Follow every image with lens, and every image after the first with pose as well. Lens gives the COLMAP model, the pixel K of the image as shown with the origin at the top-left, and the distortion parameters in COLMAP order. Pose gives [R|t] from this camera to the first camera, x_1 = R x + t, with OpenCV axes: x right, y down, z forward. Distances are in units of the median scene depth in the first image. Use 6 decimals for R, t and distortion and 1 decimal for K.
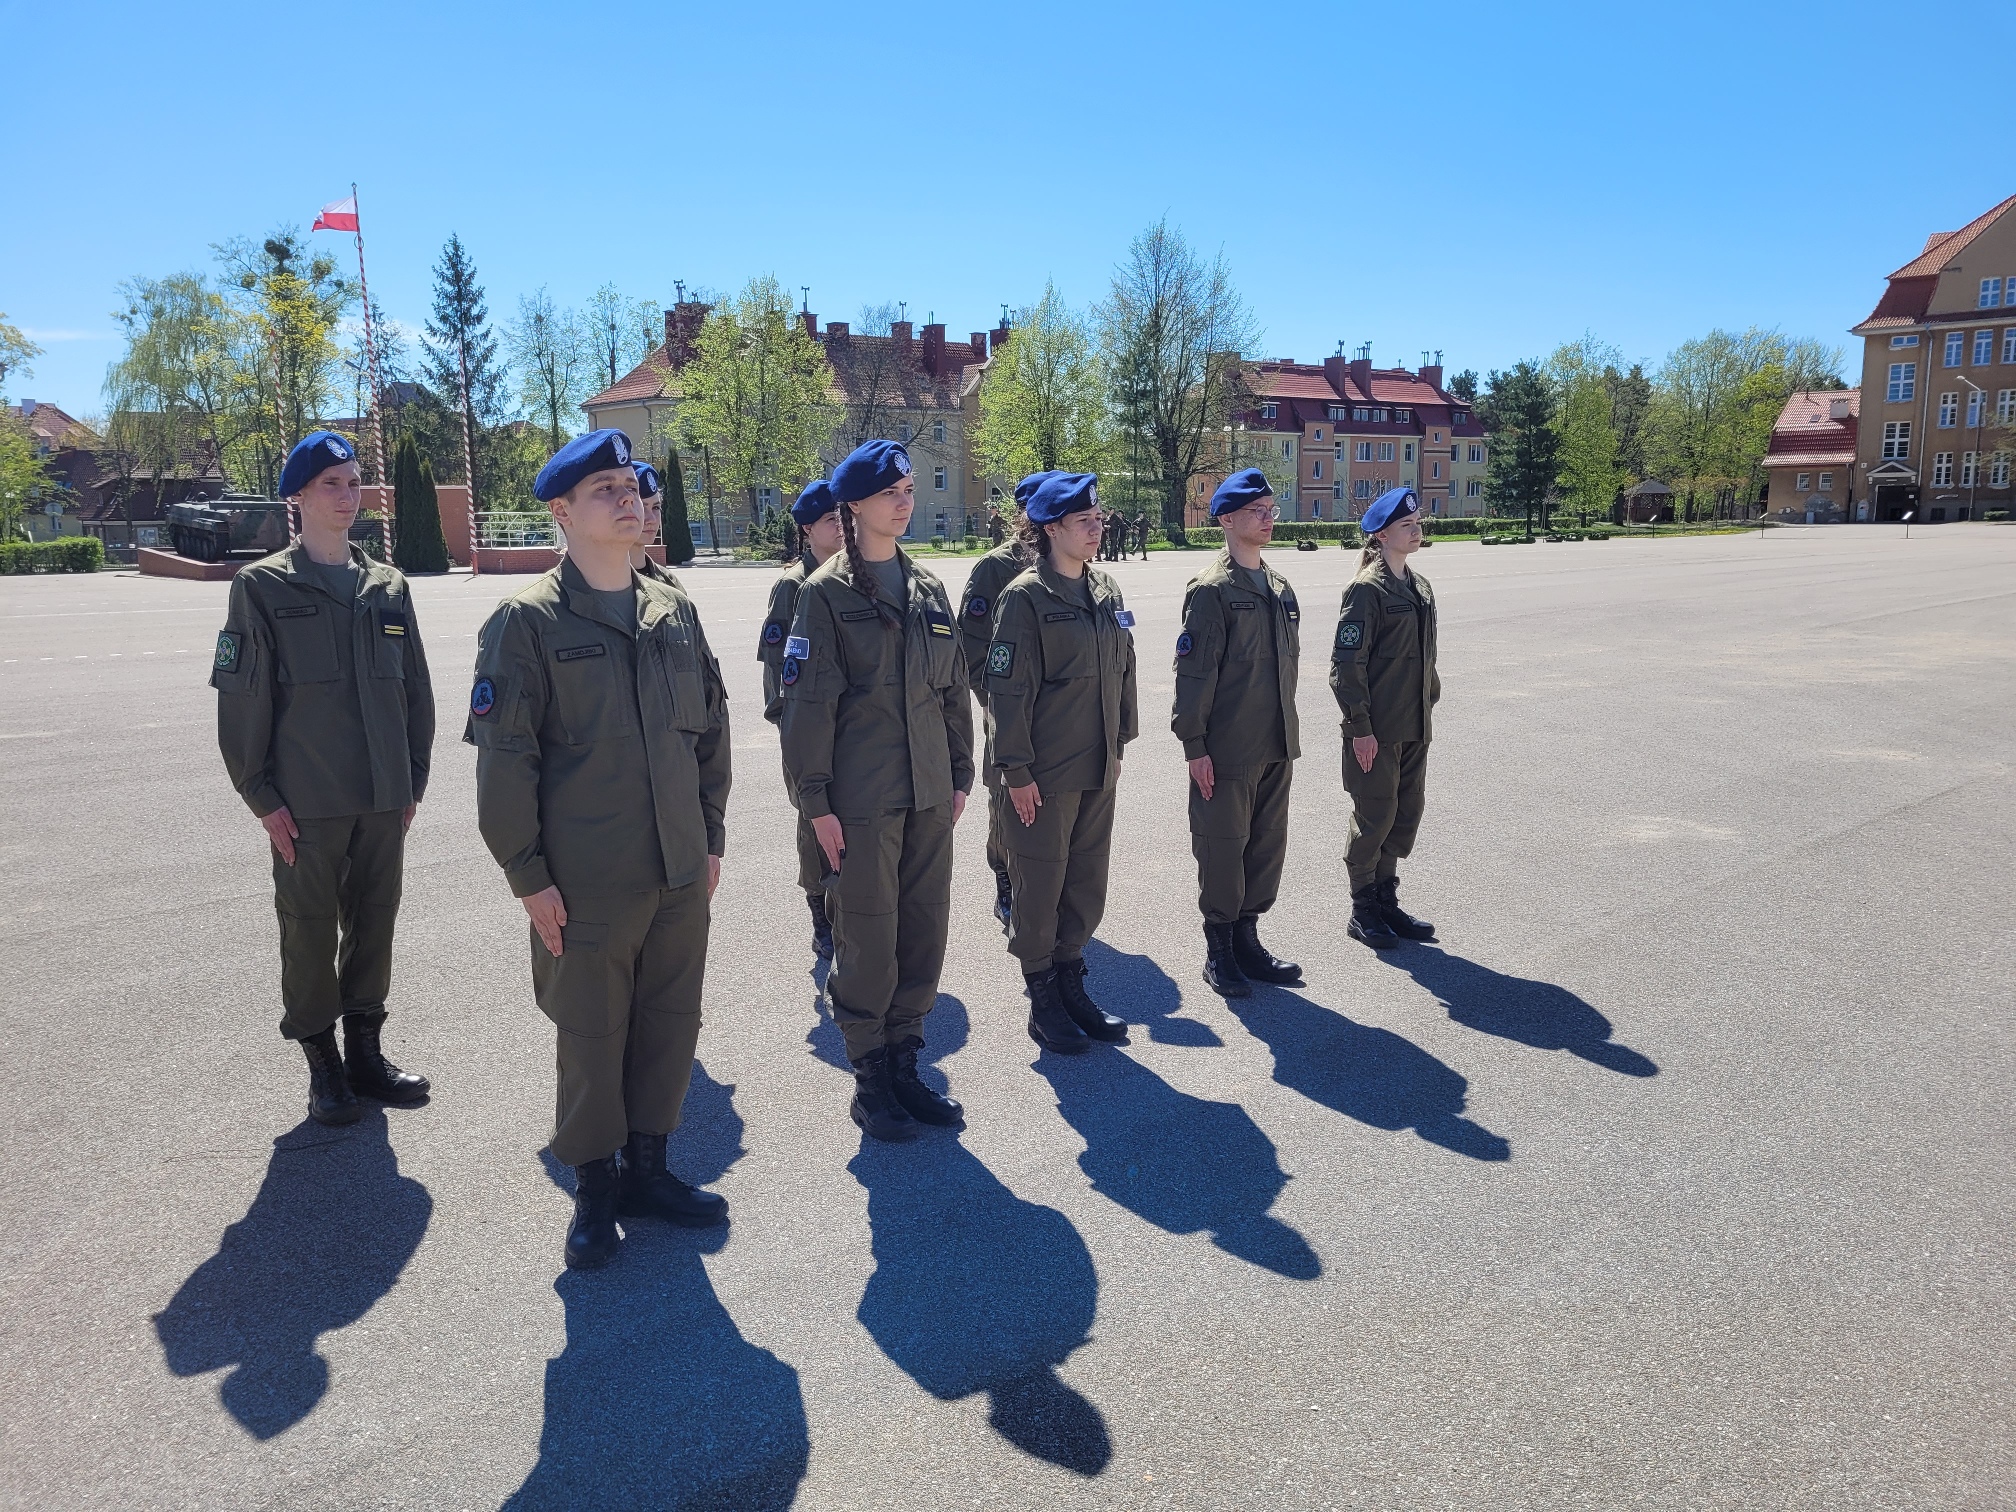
lens RADIAL K [[1531.0, 0, 1011.3], [0, 1531.0, 752.4], [0, 0, 1]] dist [0.056274, -0.051060]
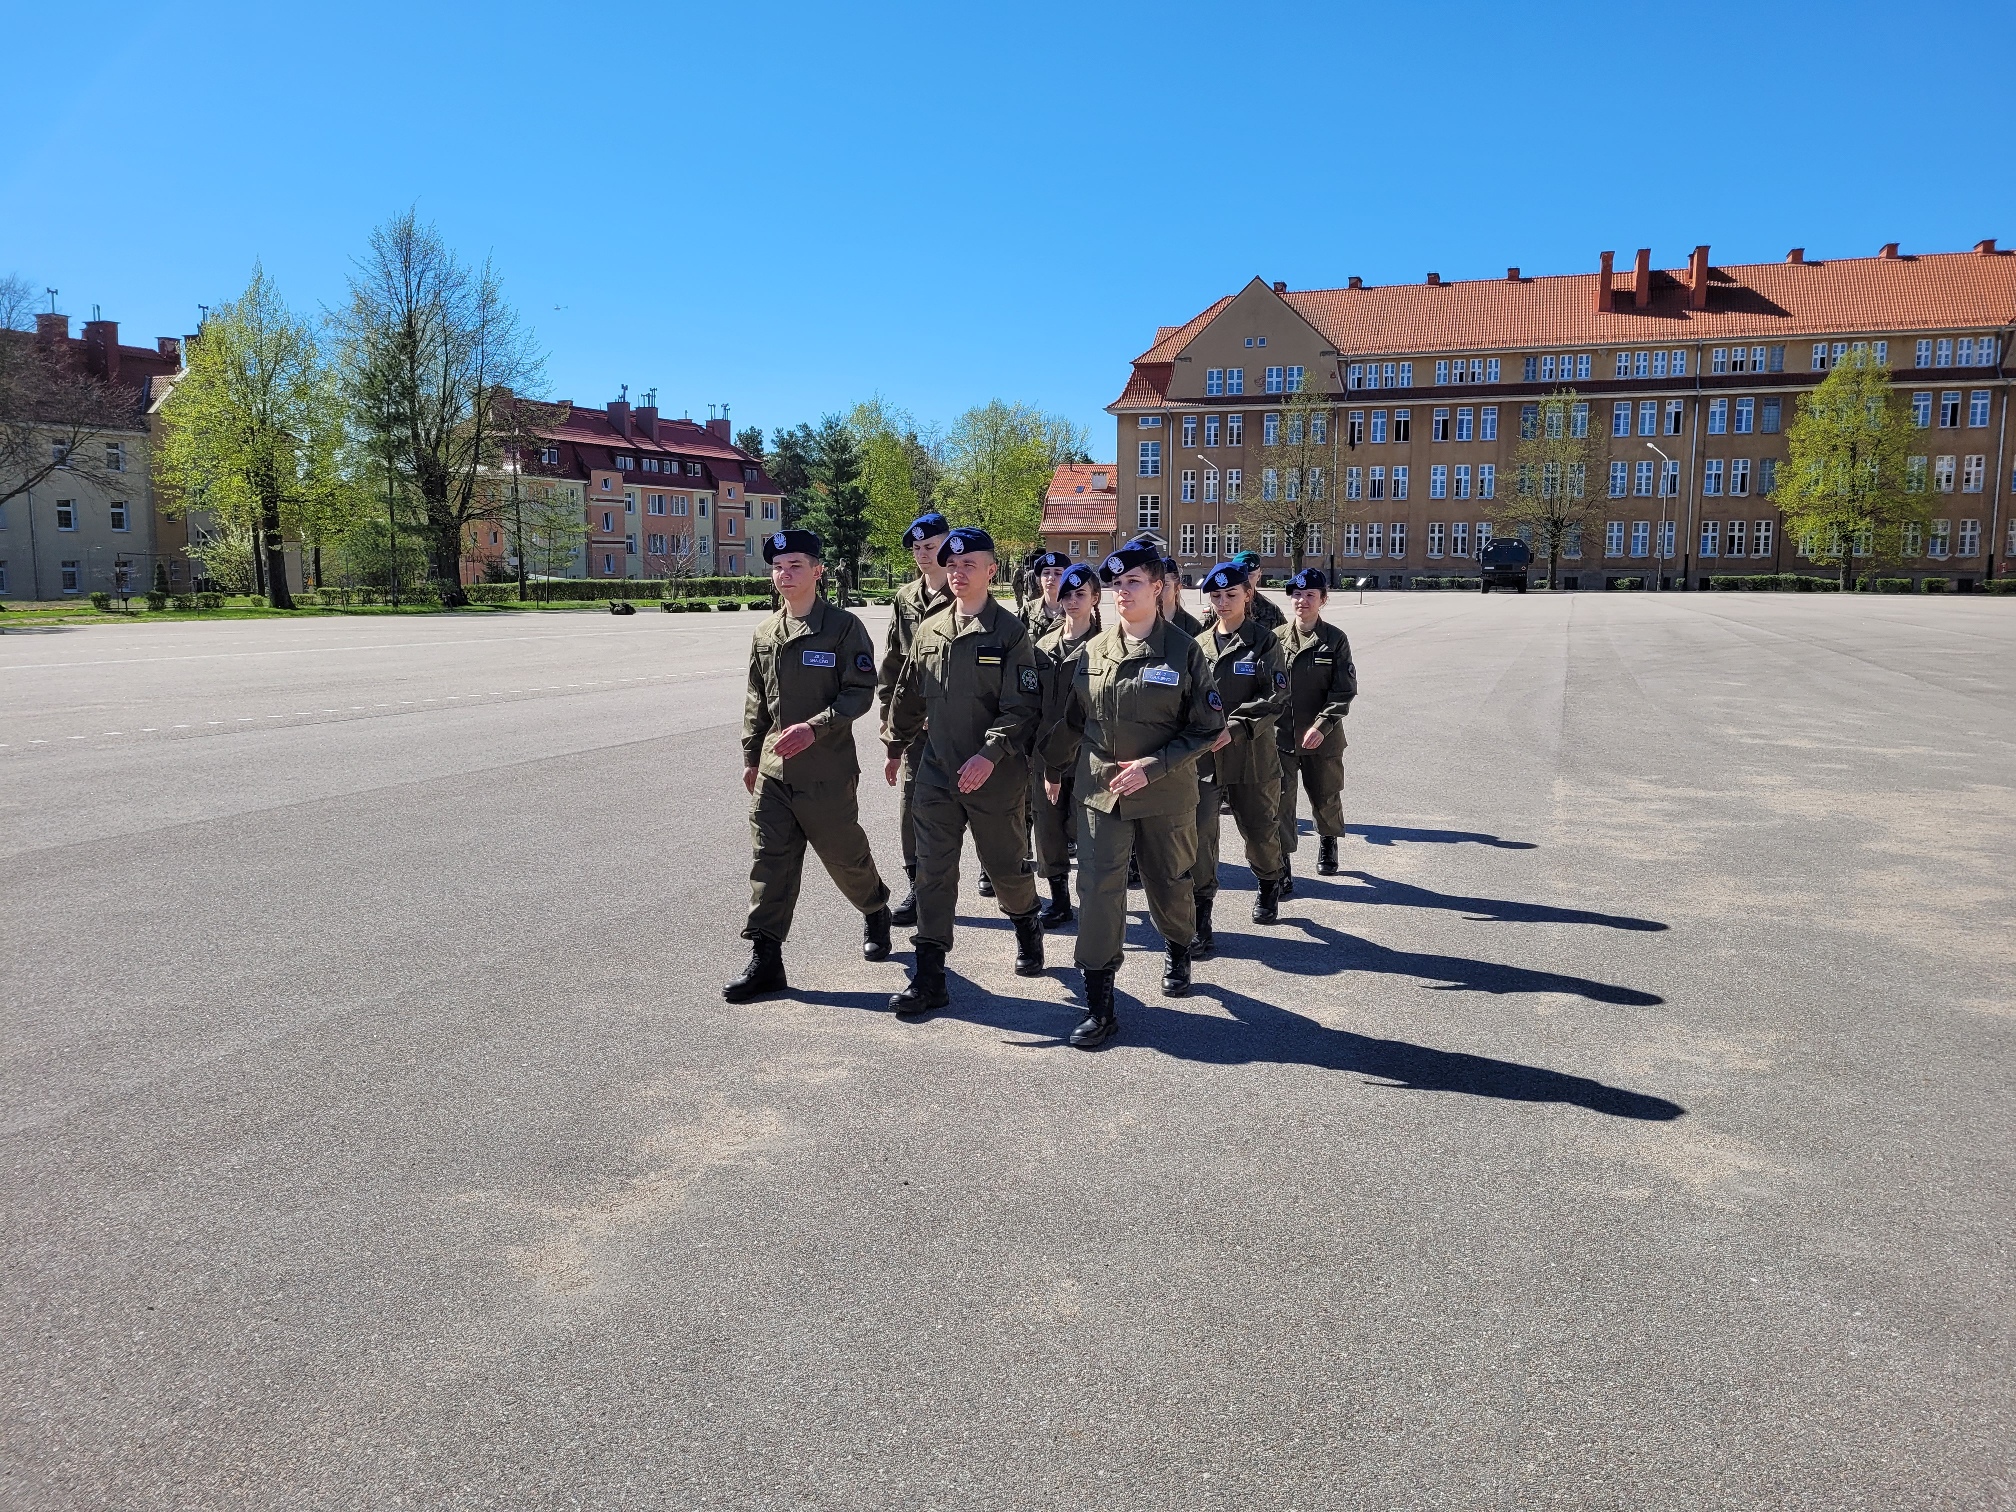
lens RADIAL K [[1531.0, 0, 1011.0], [0, 1531.0, 751.0], [0, 0, 1]] dist [0.056274, -0.051060]
pose [[0.896374, -0.038958, 0.441583, 0.008659], [0.055619, 0.998143, -0.024842, -0.018825], [-0.439795, 0.046828, 0.896877, 0.124457]]
